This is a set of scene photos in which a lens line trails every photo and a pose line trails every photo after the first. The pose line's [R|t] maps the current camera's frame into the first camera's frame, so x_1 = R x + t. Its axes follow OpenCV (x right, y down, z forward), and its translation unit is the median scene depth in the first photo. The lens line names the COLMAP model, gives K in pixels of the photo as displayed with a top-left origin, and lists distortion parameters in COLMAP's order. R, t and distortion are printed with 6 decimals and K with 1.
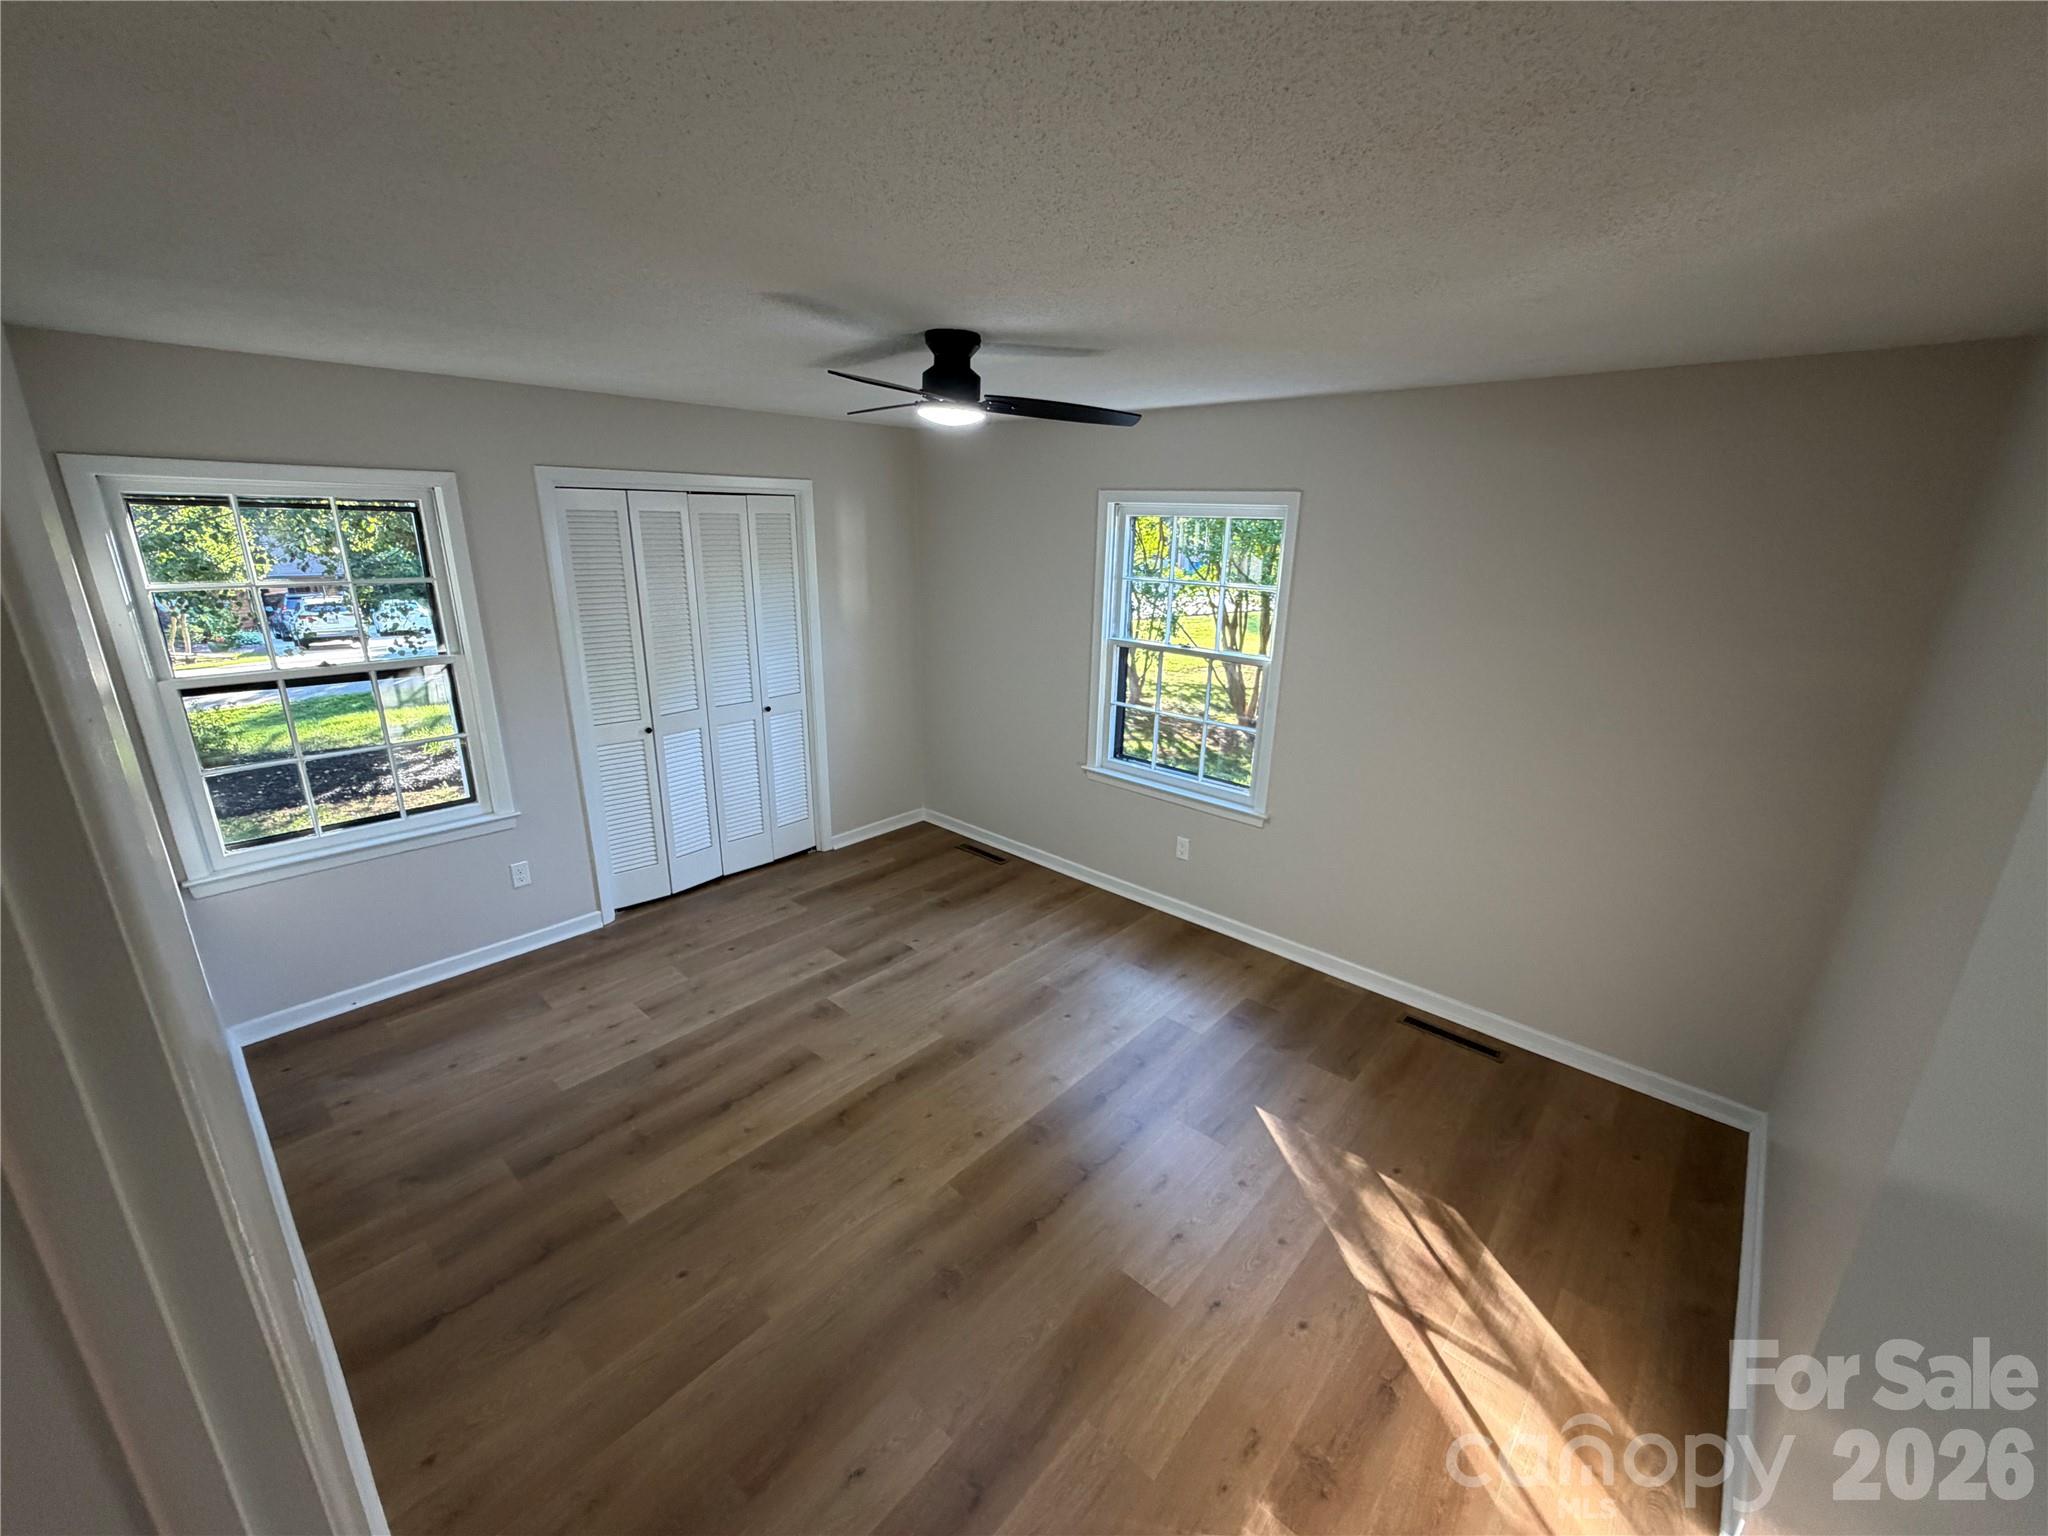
lens RADIAL K [[822.4, 0, 1018.6], [0, 822.4, 768.3], [0, 0, 1]] dist [-0.000526, 0.000032]
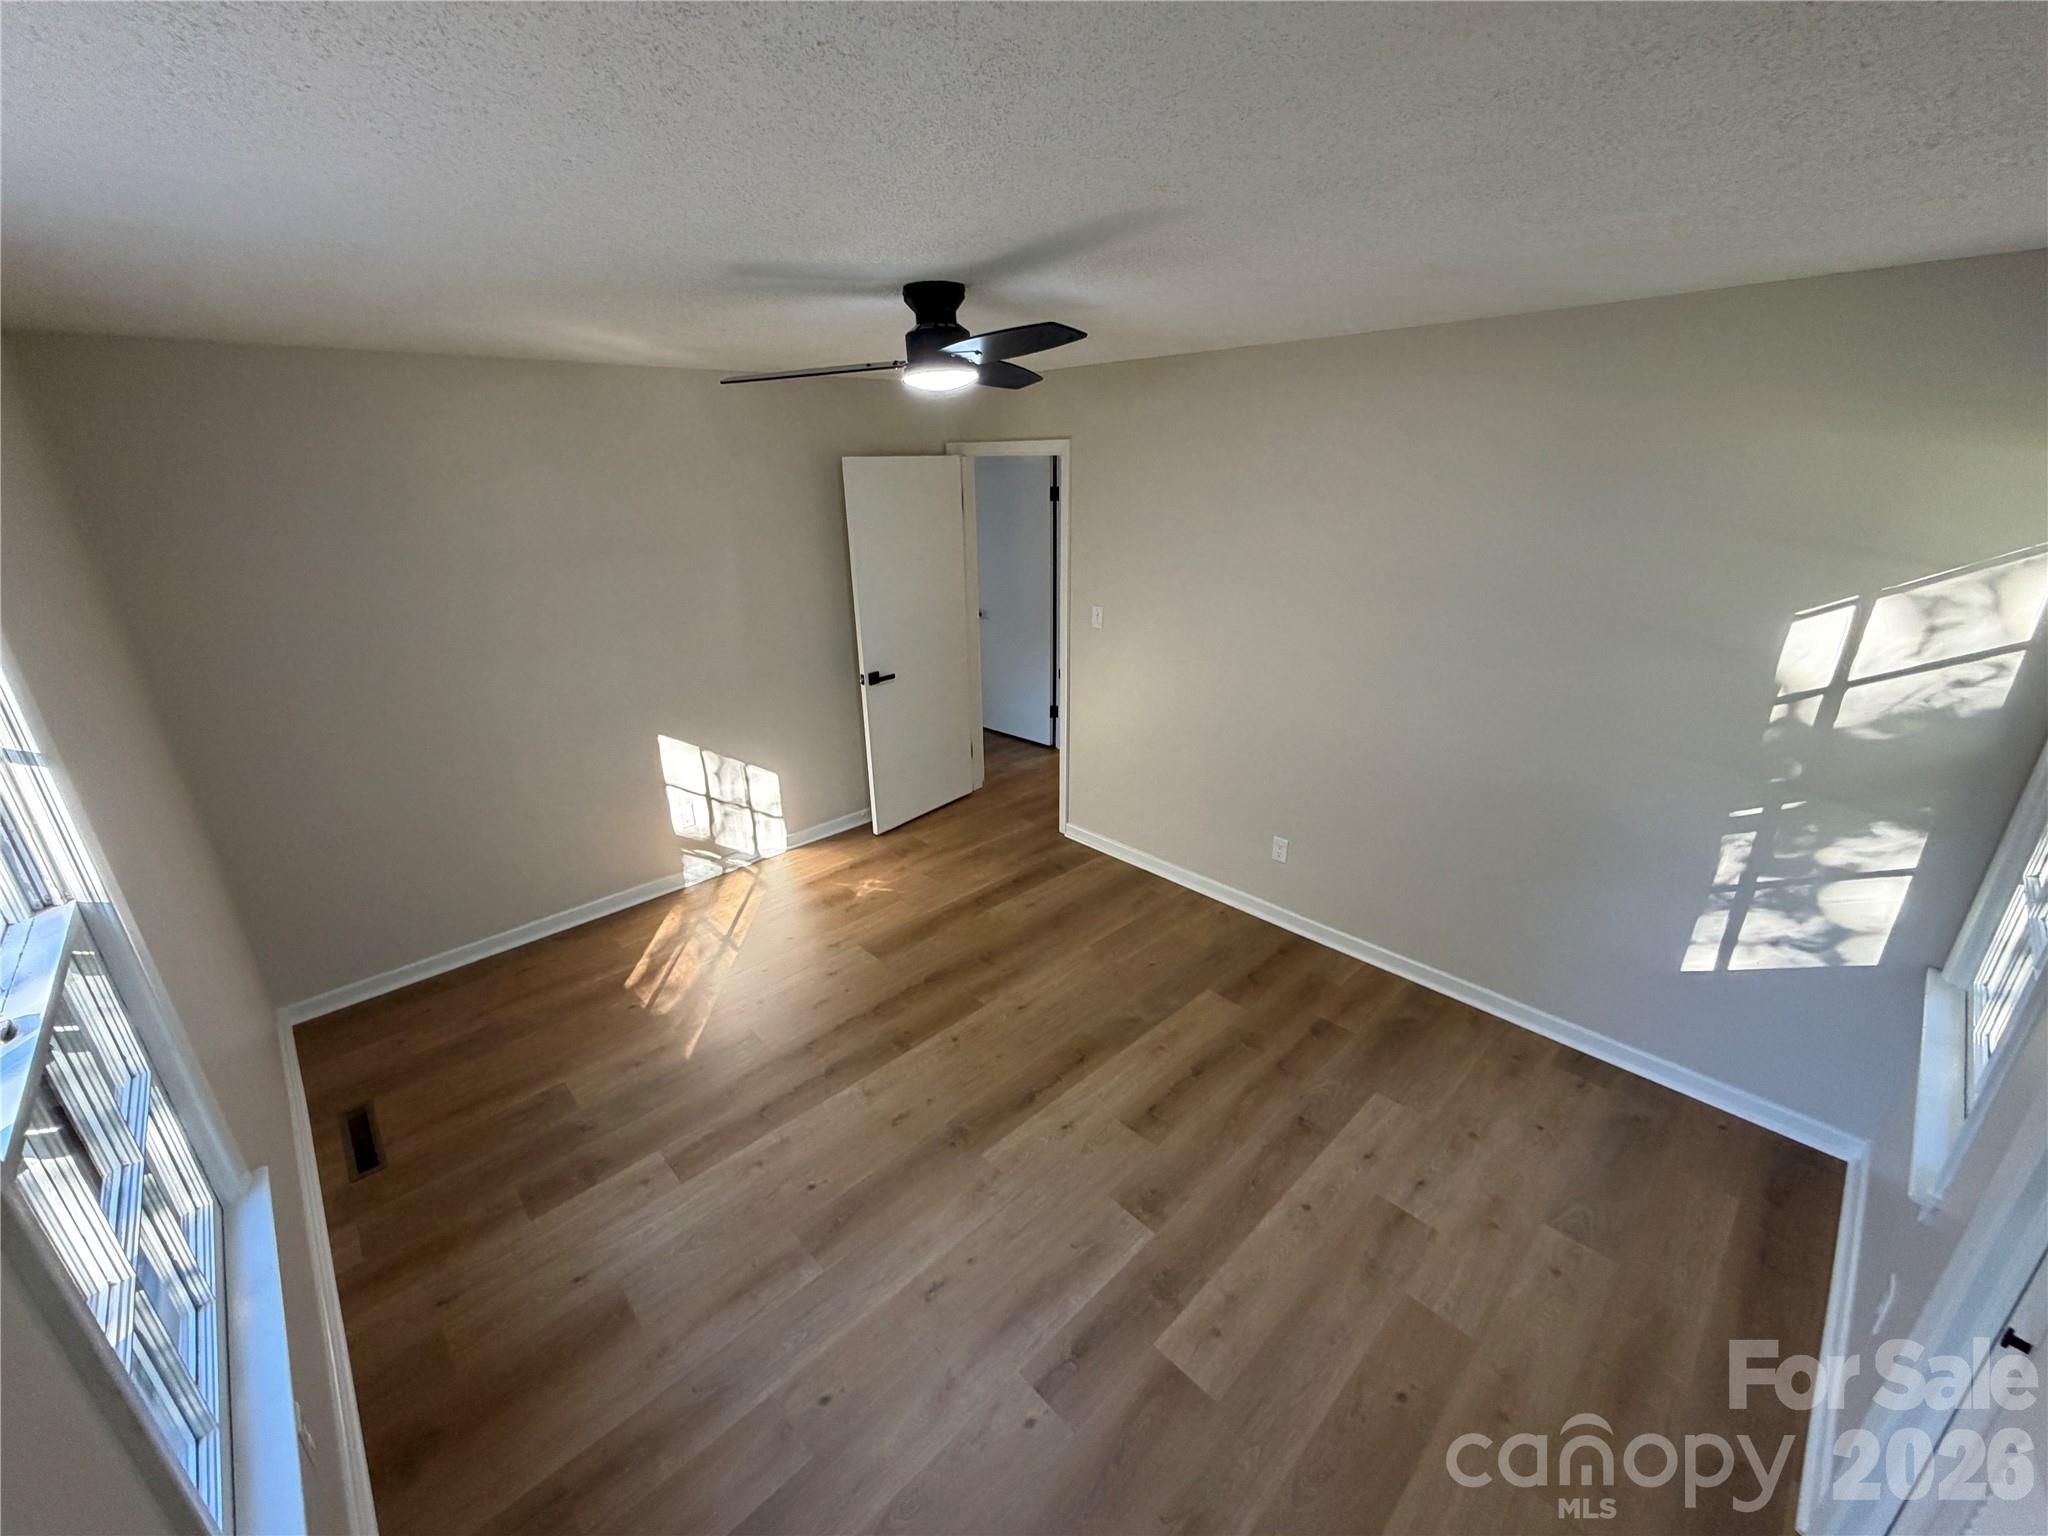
lens RADIAL K [[822.4, 0, 1018.6], [0, 822.4, 768.3], [0, 0, 1]] dist [-0.000526, 0.000032]
pose [[-0.997193, -0.029508, 0.068811, -0.180145], [0.019116, 0.788258, 0.615048, -0.484768], [-0.072389, 0.614637, -0.785481, 1.477343]]
